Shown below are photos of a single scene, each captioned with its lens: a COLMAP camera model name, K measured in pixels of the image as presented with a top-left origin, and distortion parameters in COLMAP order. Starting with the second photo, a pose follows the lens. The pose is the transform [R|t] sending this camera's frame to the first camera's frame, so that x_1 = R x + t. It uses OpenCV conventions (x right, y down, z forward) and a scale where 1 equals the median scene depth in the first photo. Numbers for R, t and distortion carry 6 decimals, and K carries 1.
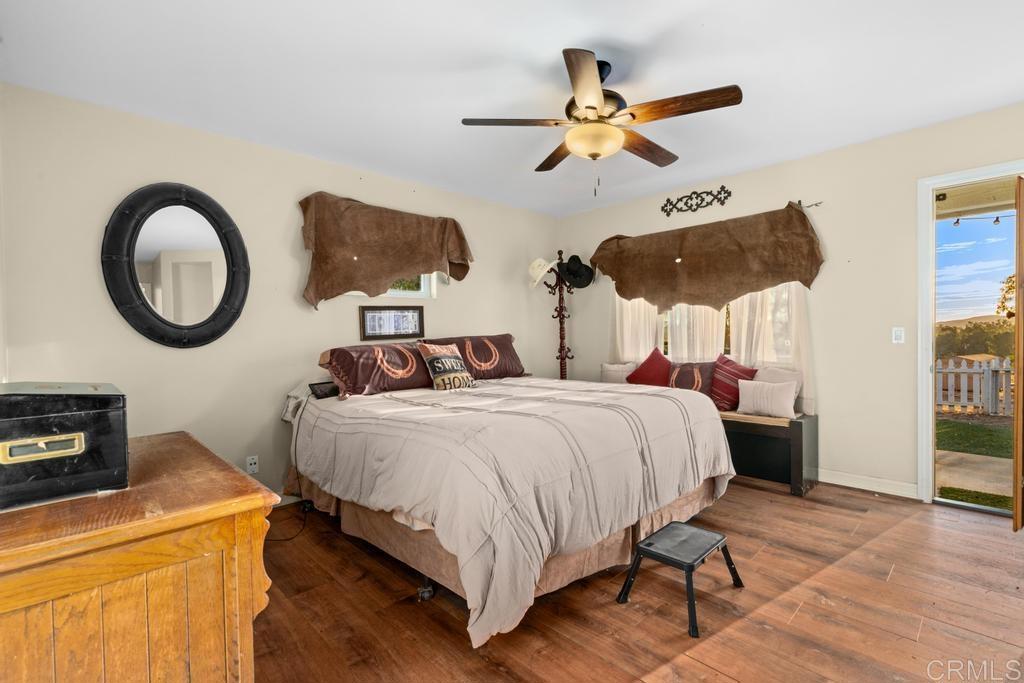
lens RADIAL K [[465.6, 0, 508.7], [0, 465.6, 337.7], [0, 0, 1]] dist [-0.001446, -0.000327]
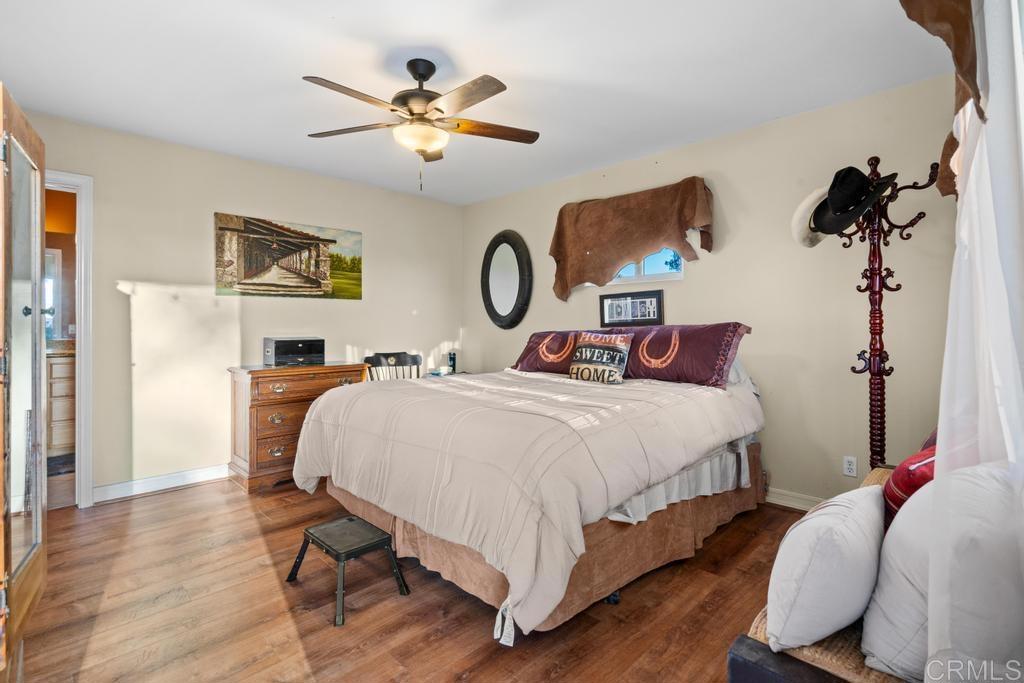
lens RADIAL K [[484.0, 0, 512.0], [0, 484.0, 341.5], [0, 0, 1]] dist [-0.001457, -0.000152]
pose [[0.029980, 0.057538, -0.997893, 0.821021], [0.002020, 0.998336, 0.057624, -0.026366], [0.999548, -0.003743, 0.029814, 0.774856]]
